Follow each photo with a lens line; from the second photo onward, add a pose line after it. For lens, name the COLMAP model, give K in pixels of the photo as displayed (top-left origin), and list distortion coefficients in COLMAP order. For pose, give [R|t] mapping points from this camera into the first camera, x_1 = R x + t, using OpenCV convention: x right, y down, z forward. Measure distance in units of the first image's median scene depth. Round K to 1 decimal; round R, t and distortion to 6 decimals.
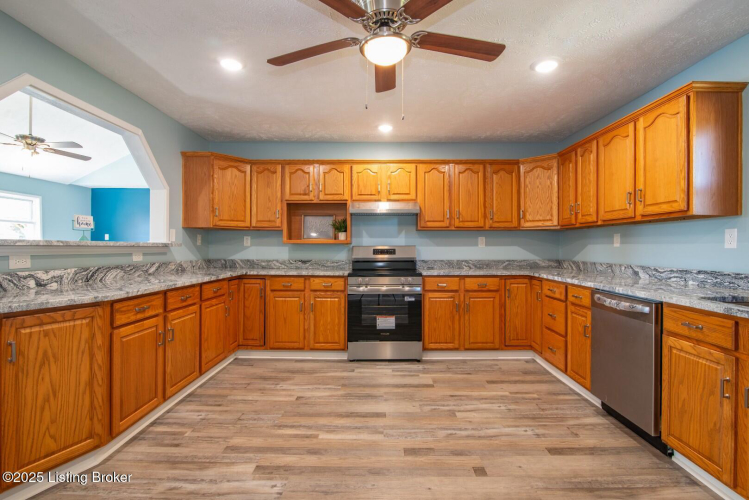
lens RADIAL K [[349.8, 0, 373.6], [0, 349.8, 245.1], [0, 0, 1]] dist [-0.015602, 0.000577]
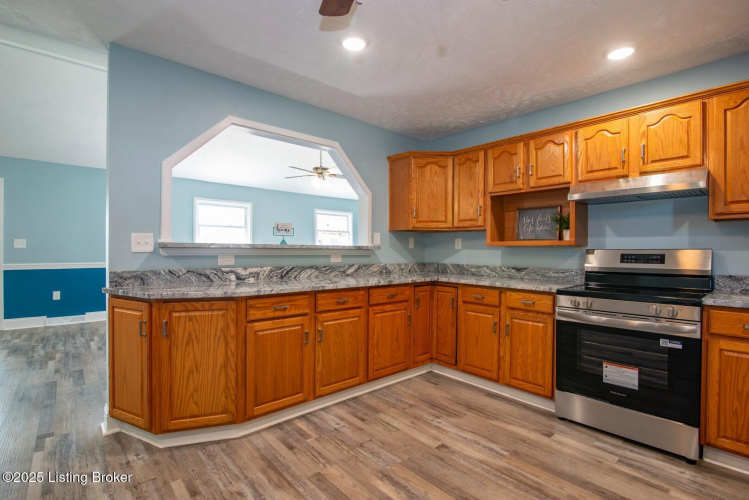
lens RADIAL K [[349.8, 0, 377.2], [0, 349.8, 251.6], [0, 0, 1]] dist [-0.015602, 0.000577]
pose [[0.680787, 0.005847, -0.732458, 0.188911], [-0.000818, 0.999974, 0.007223, 0.002770], [0.732481, -0.004319, 0.680774, 0.287017]]
